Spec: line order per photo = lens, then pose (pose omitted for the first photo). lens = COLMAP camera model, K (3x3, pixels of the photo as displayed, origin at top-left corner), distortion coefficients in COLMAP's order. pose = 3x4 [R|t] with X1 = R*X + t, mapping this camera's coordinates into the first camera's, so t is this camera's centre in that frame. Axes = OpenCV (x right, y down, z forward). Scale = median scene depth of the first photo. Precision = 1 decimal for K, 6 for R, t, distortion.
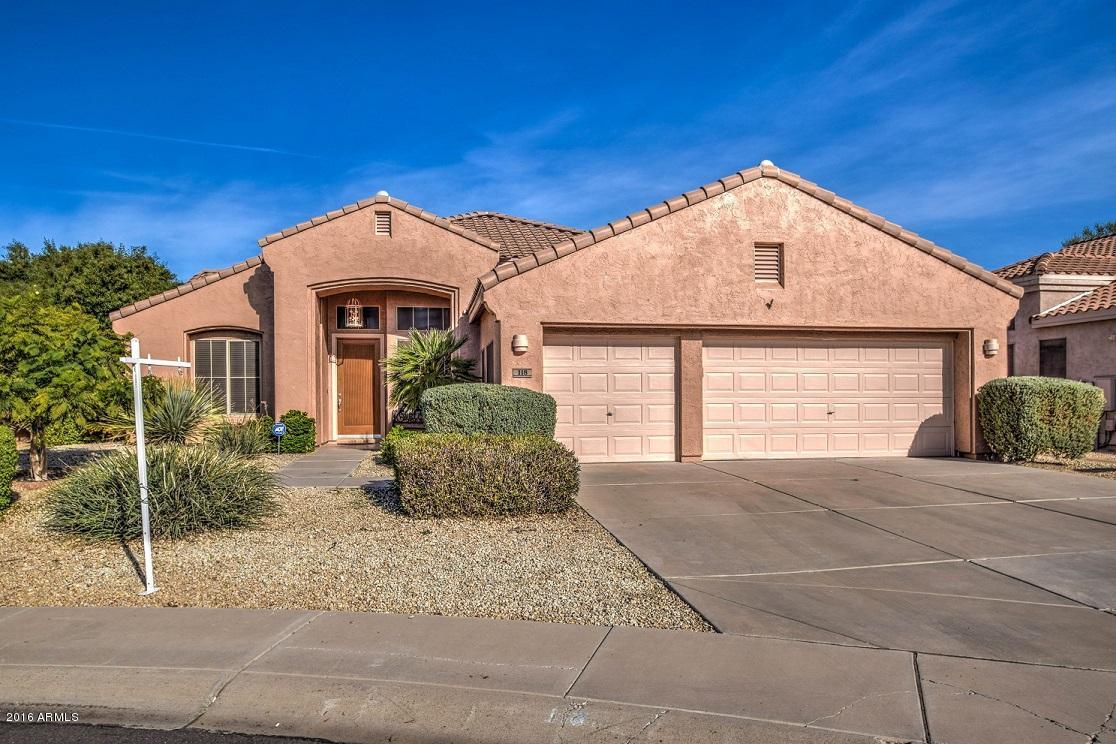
lens RADIAL K [[838.3, 0, 558.7], [0, 838.3, 394.3], [0, 0, 1]] dist [-0.058842, 0.002314]
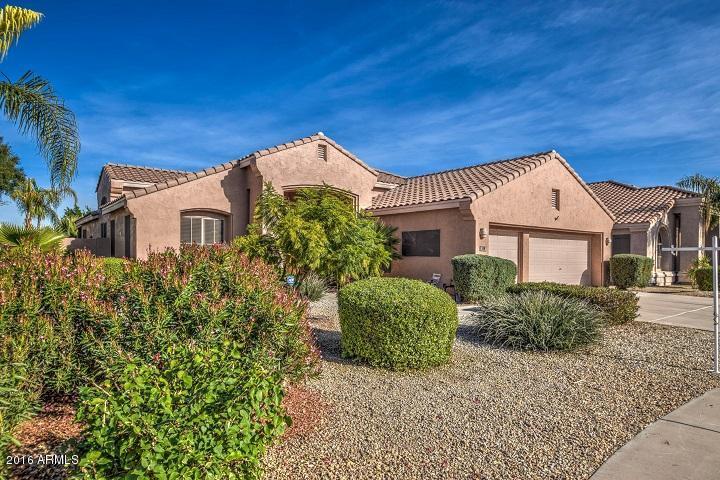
lens RADIAL K [[460.2, 0, 359.7], [0, 460.2, 257.1], [0, 0, 1]] dist [-0.044101, 0.000147]
pose [[0.864848, 0.008154, 0.501967, -0.568628], [-0.013480, 0.999885, 0.006982, -0.006971], [-0.501852, -0.012805, 0.864859, 0.174753]]
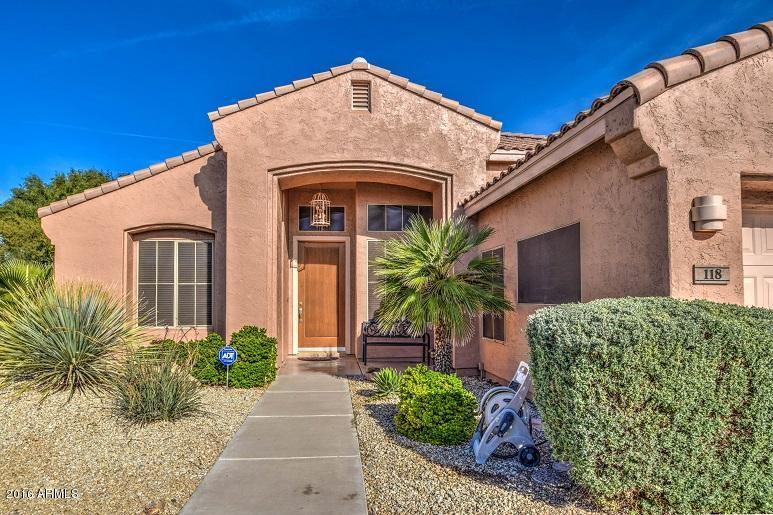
lens RADIAL K [[494.1, 0, 386.1], [0, 494.1, 275.8], [0, 0, 1]] dist [-0.044101, 0.000147]
pose [[0.998869, 0.000882, -0.047530, -0.155181], [-0.002697, 0.999269, -0.038133, -0.009860], [0.047461, 0.038218, 0.998142, 0.503203]]
